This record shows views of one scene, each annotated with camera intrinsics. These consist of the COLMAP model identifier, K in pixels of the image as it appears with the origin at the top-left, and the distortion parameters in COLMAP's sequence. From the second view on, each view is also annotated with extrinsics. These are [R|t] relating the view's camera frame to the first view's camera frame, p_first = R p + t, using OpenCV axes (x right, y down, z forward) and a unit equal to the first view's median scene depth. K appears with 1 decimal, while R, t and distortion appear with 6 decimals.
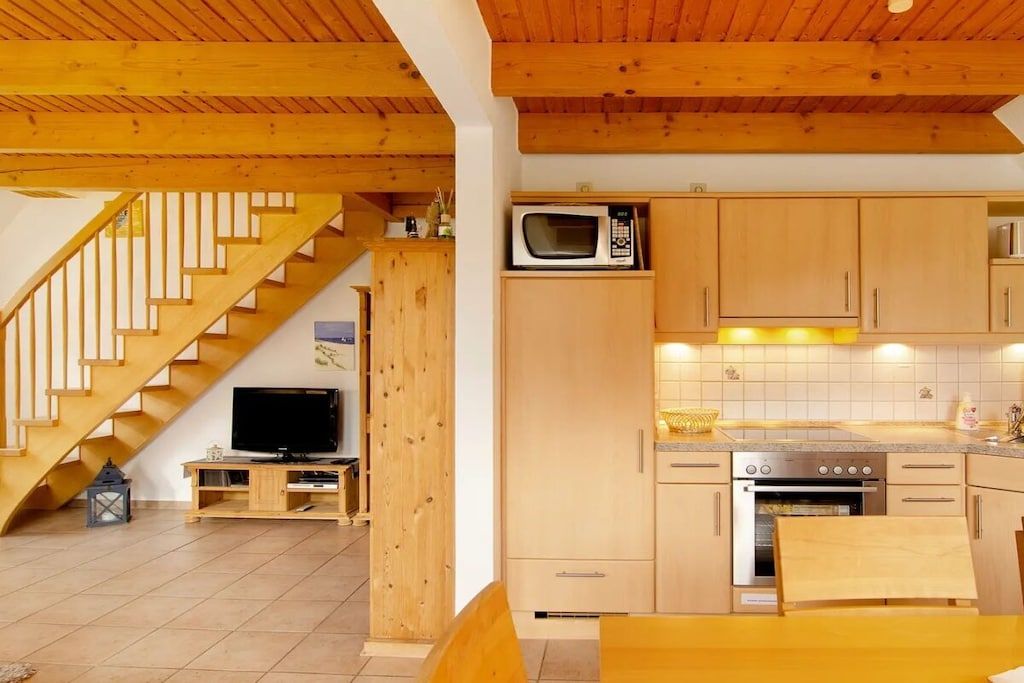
lens RADIAL K [[610.9, 0, 512.0], [0, 610.9, 340.7], [0, 0, 1]] dist [-0.003505, -0.000586]
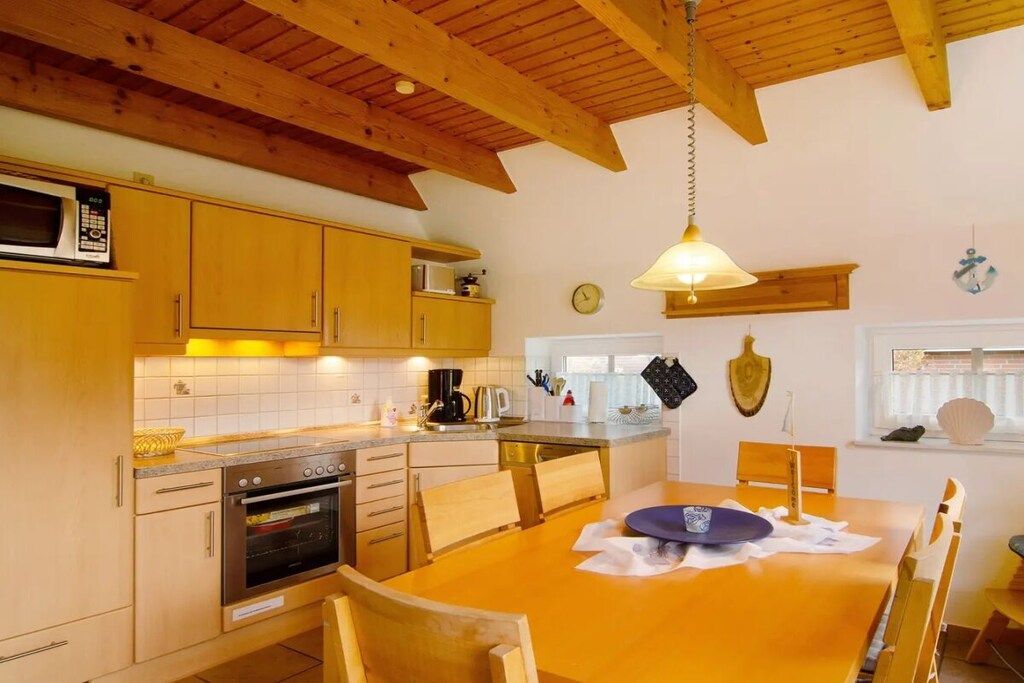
lens RADIAL K [[670.8, 0, 512.3], [0, 670.8, 348.6], [0, 0, 1]] dist [-0.003027, -0.009428]
pose [[0.584394, 0.011749, 0.811385, -0.225490], [-0.006852, 0.999931, -0.009544, -0.000269], [-0.811441, 0.000018, 0.584434, 0.003549]]
